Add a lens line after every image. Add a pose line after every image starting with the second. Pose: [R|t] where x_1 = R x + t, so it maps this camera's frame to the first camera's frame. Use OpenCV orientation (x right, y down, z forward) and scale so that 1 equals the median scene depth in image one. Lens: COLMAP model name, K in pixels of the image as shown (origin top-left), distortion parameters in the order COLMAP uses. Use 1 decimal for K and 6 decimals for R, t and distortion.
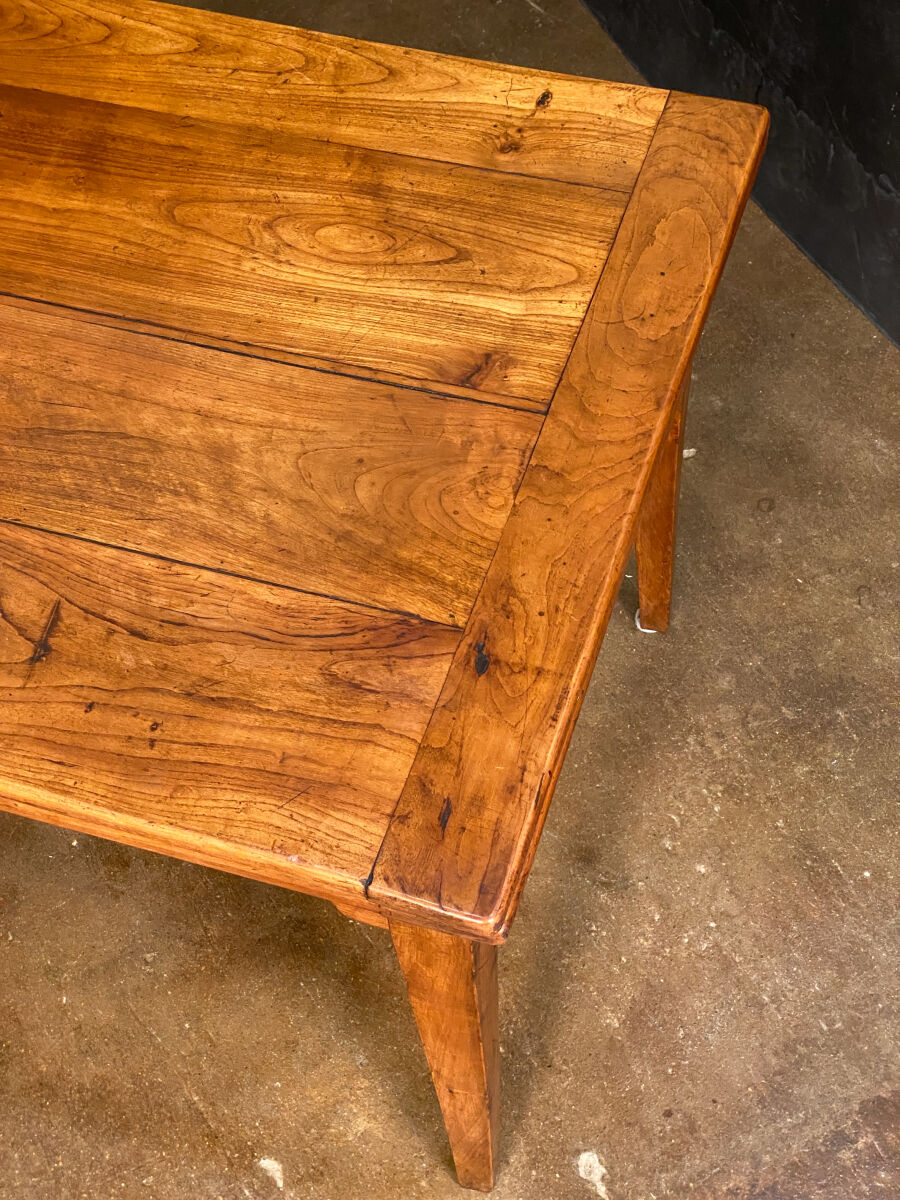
lens RADIAL K [[1806.8, 0, 451.3], [0, 1806.8, 634.7], [0, 0, 1]] dist [0.055597, 0.170847]
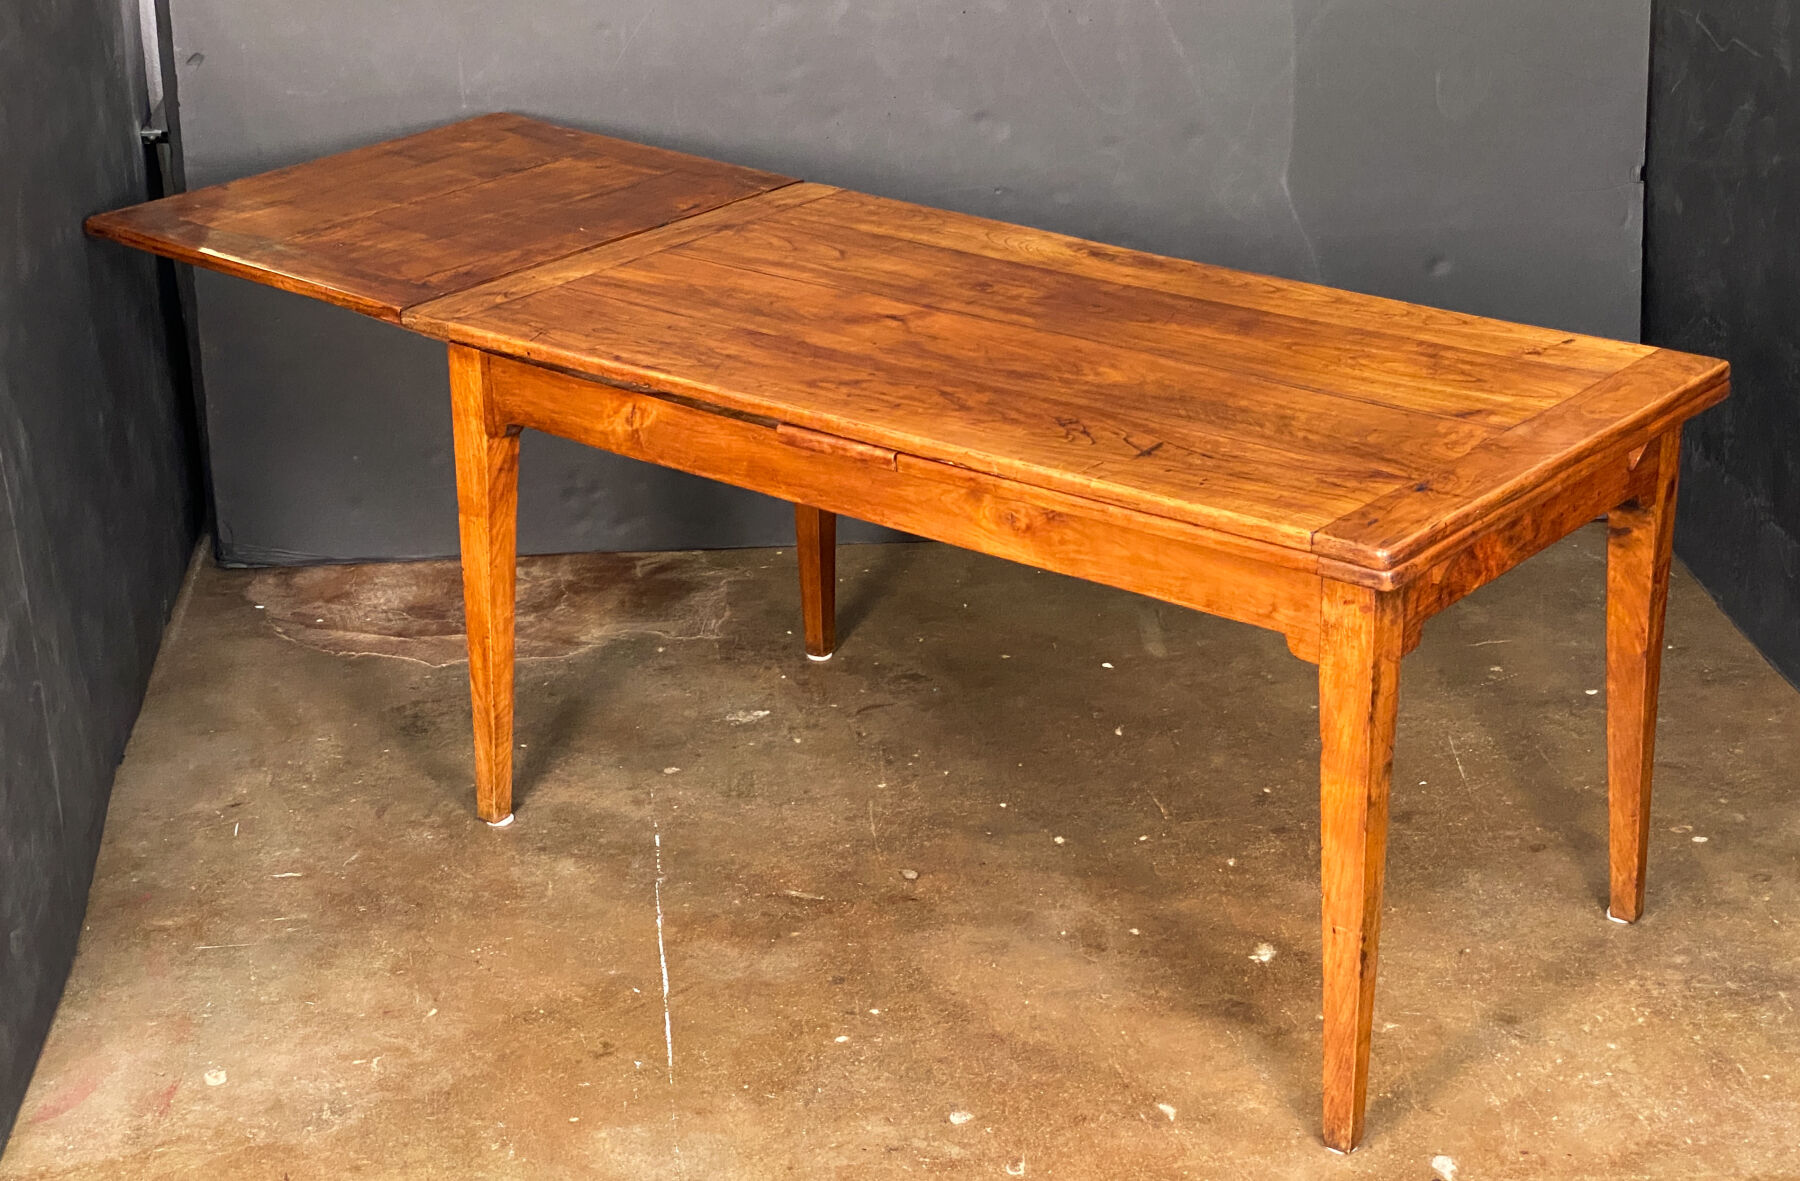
lens RADIAL K [[2992.9, 0, 900.0], [0, 2992.9, 590.5], [0, 0, 1]] dist [0.017709, 0.170707]
pose [[0.934610, 0.161035, -0.317131, 0.340089], [-0.307827, 0.812896, -0.494411, 1.186882], [0.178177, 0.559703, 0.809312, -0.872553]]
